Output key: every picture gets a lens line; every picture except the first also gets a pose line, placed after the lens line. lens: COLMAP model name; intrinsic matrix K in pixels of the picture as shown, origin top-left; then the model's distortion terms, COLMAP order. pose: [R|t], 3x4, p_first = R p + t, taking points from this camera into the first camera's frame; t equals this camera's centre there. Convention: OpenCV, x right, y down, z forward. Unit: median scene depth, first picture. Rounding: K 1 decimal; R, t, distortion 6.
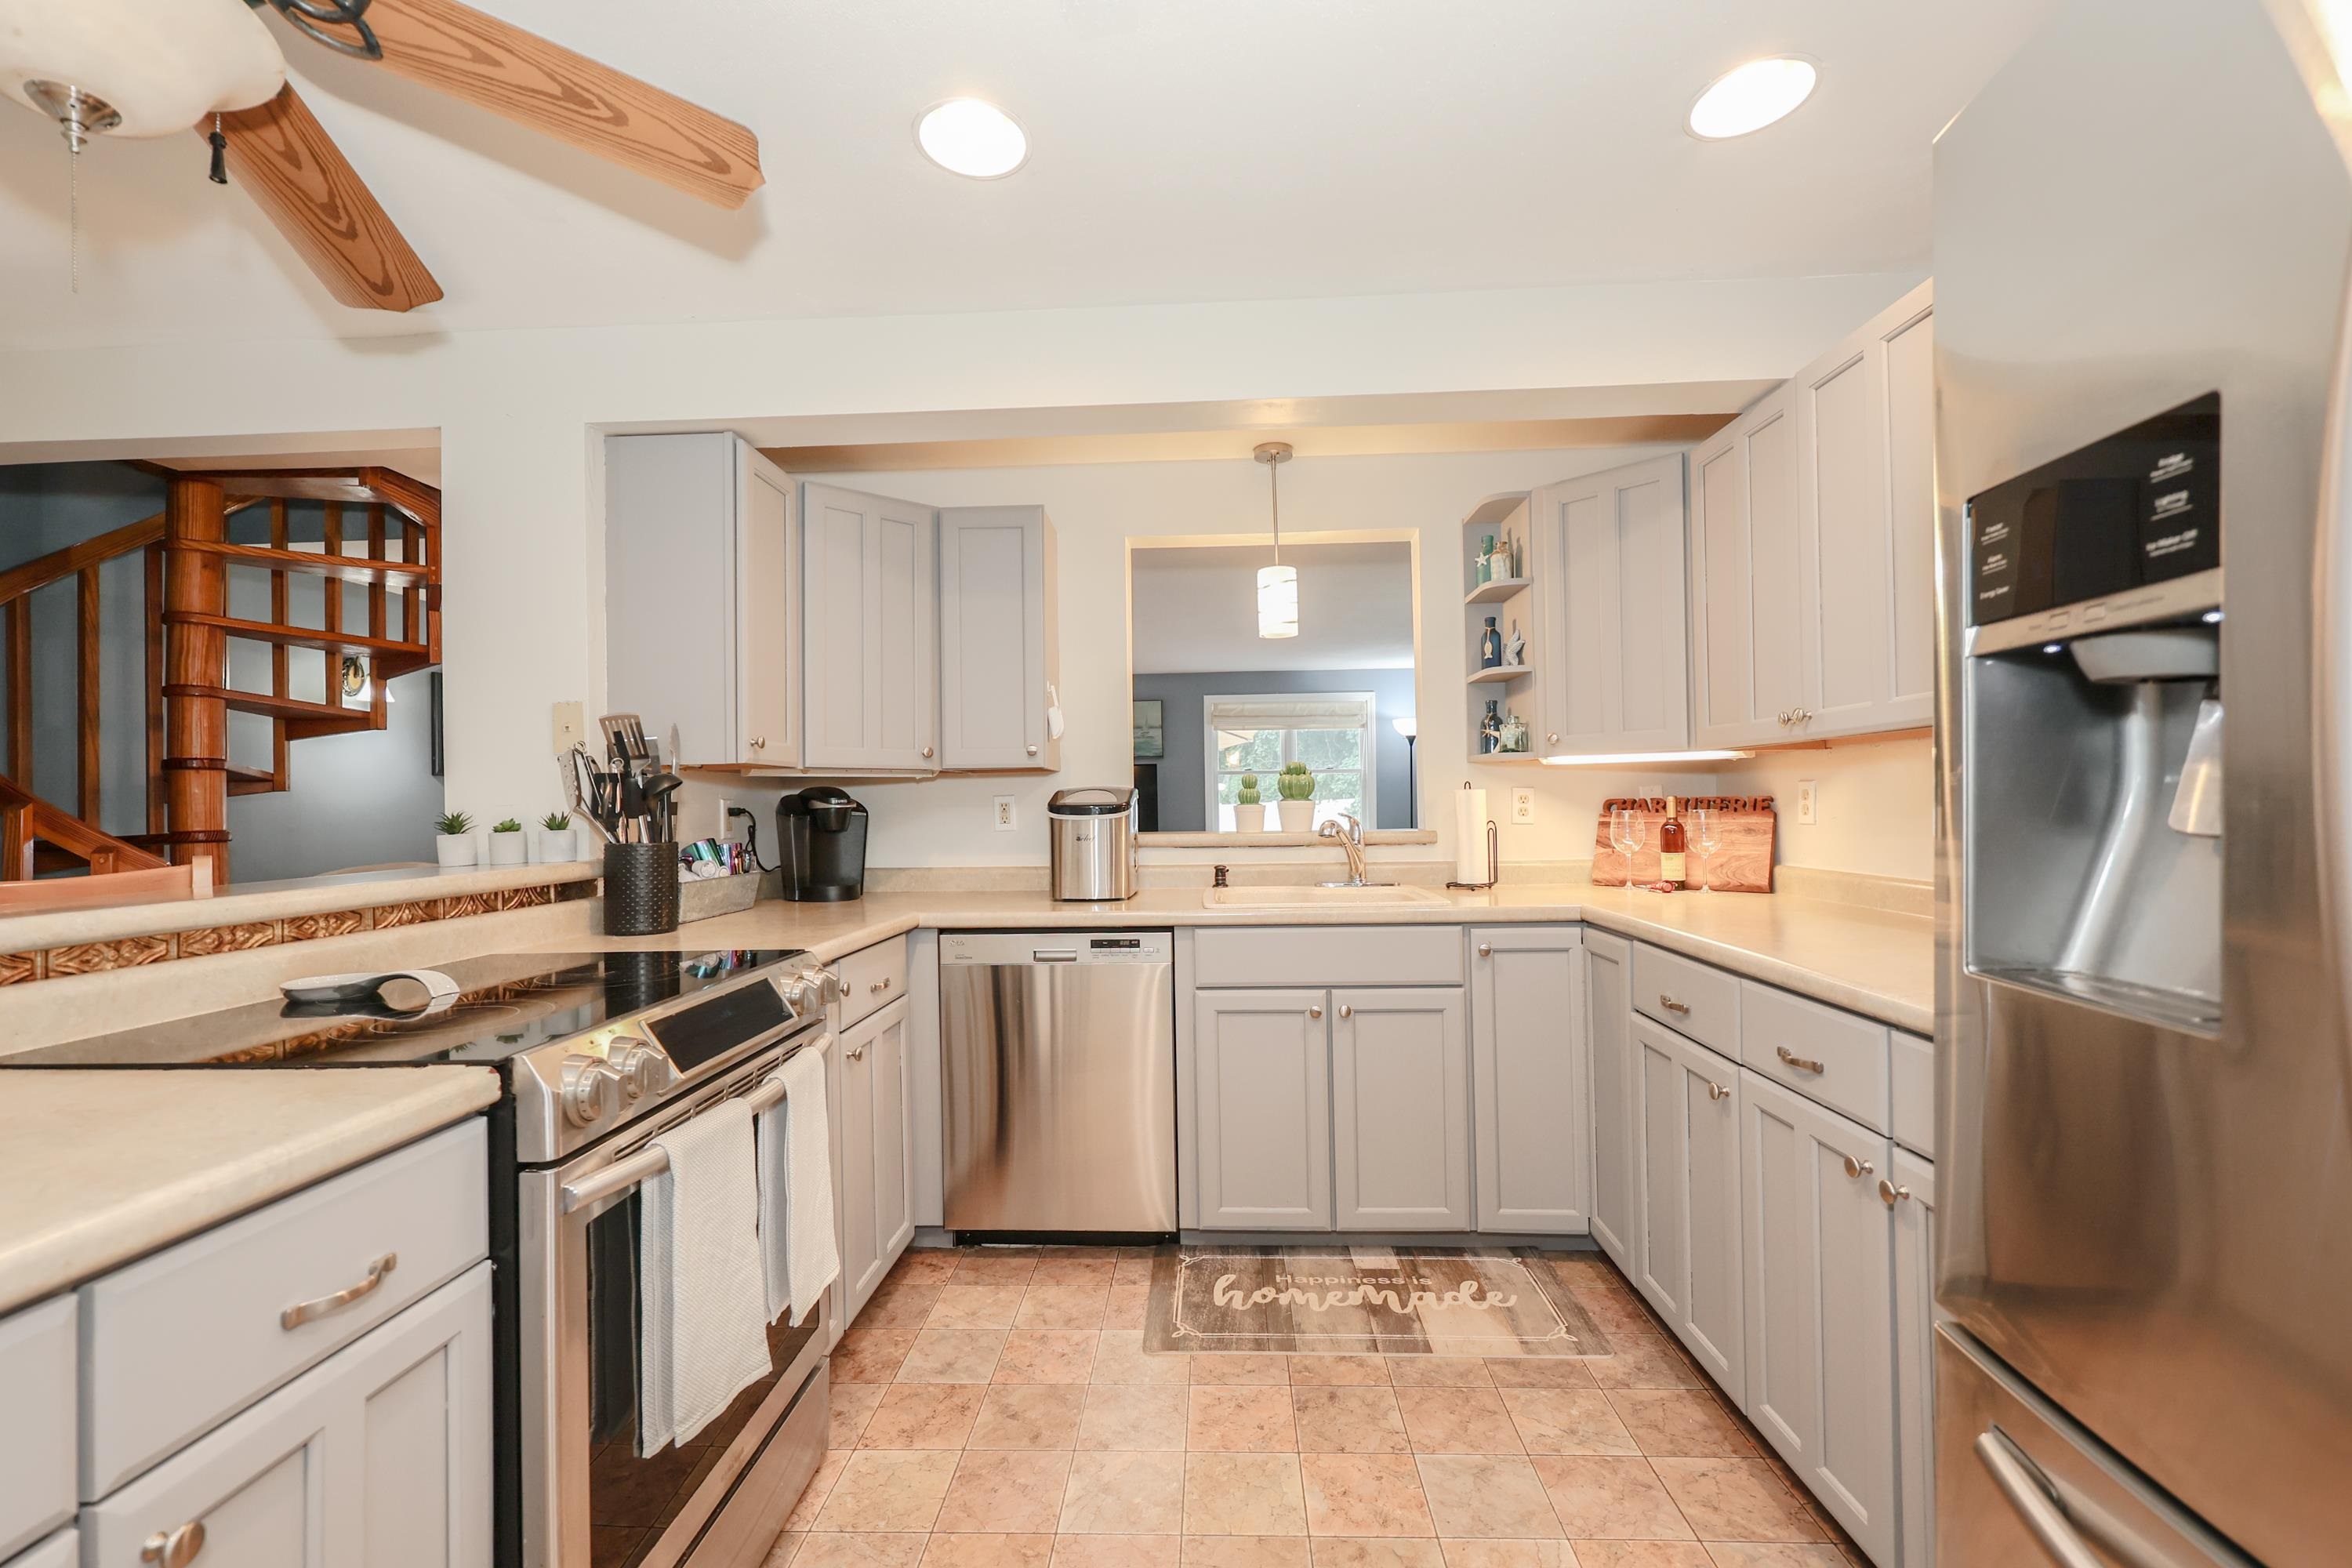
lens RADIAL K [[990.5, 0, 1172.5], [0, 990.5, 793.4], [0, 0, 1]] dist [0.000003, -0.000113]
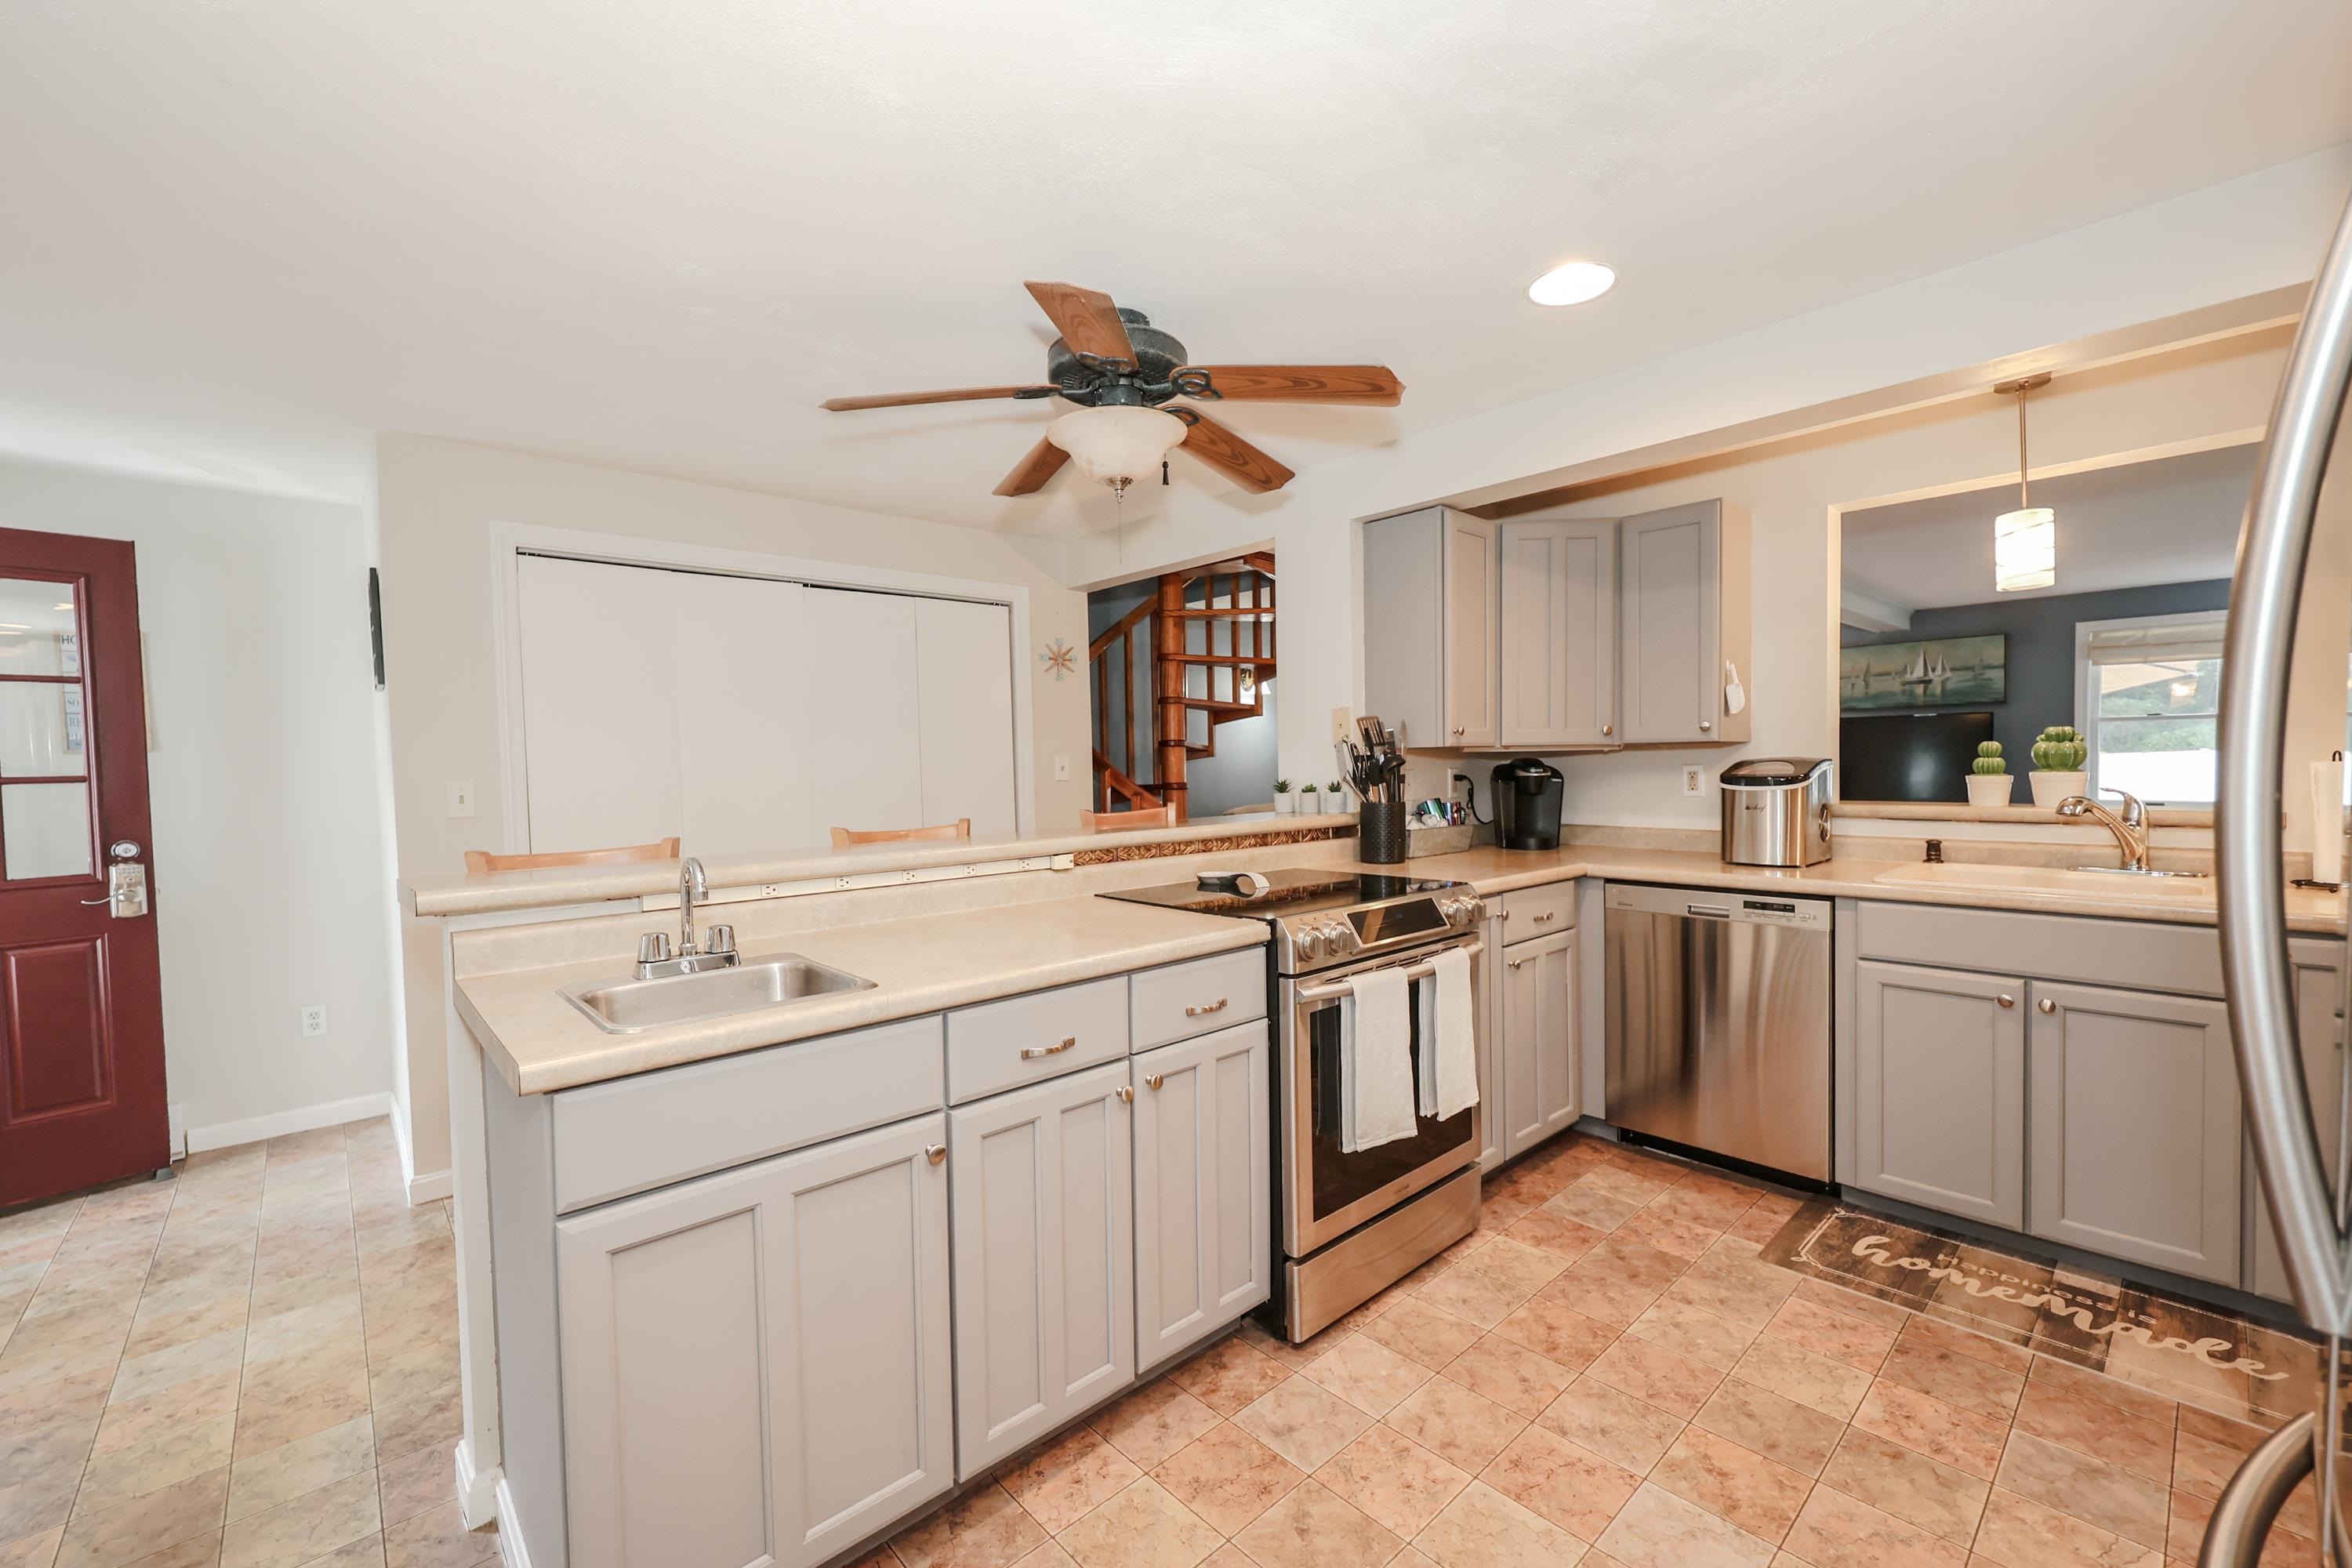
lens RADIAL K [[964.9, 0, 1168.5], [0, 964.9, 795.2], [0, 0, 1]] dist [0.000847, -0.000162]
pose [[0.702170, 0.027428, -0.711480, 0.232400], [0.014028, 0.998531, 0.052339, -0.035222], [0.711871, -0.046732, 0.700754, -0.207394]]
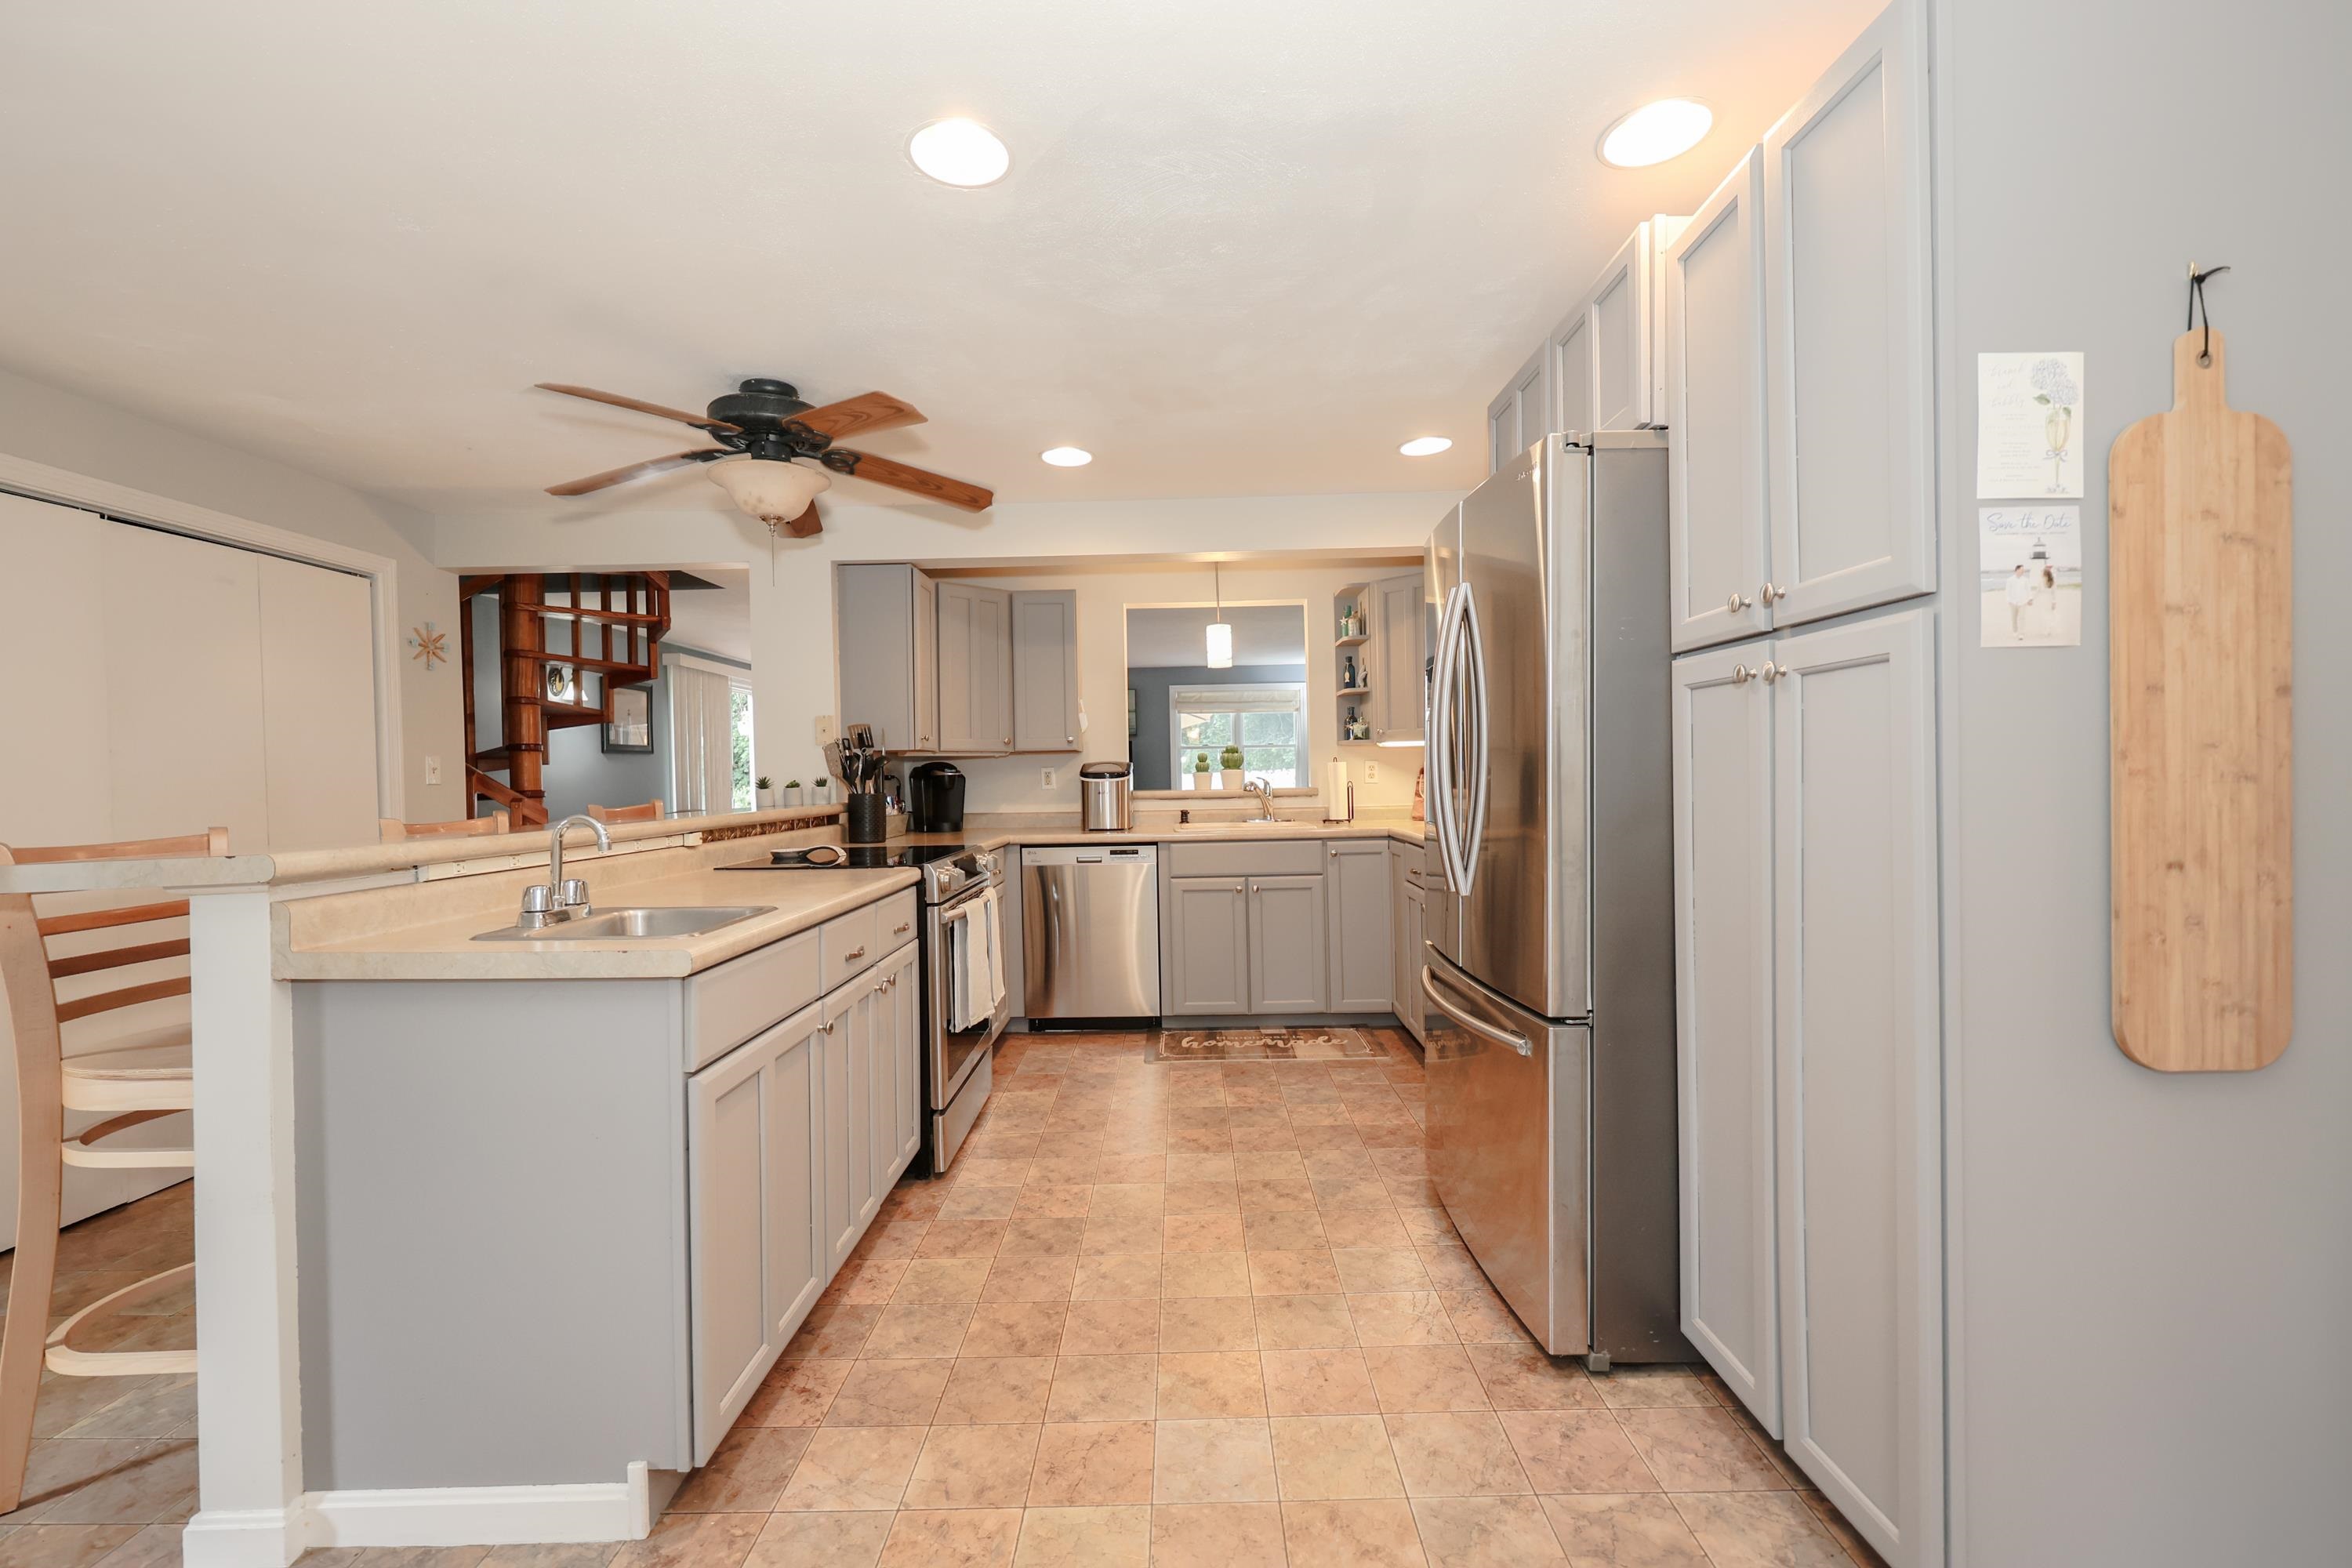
lens RADIAL K [[990.5, 0, 1172.5], [0, 990.5, 793.4], [0, 0, 1]] dist [0.000003, -0.000113]
pose [[0.999208, -0.004054, 0.039574, -0.042162], [0.002918, 0.999583, 0.028727, -0.000410], [-0.039674, -0.028588, 0.998804, -0.739145]]
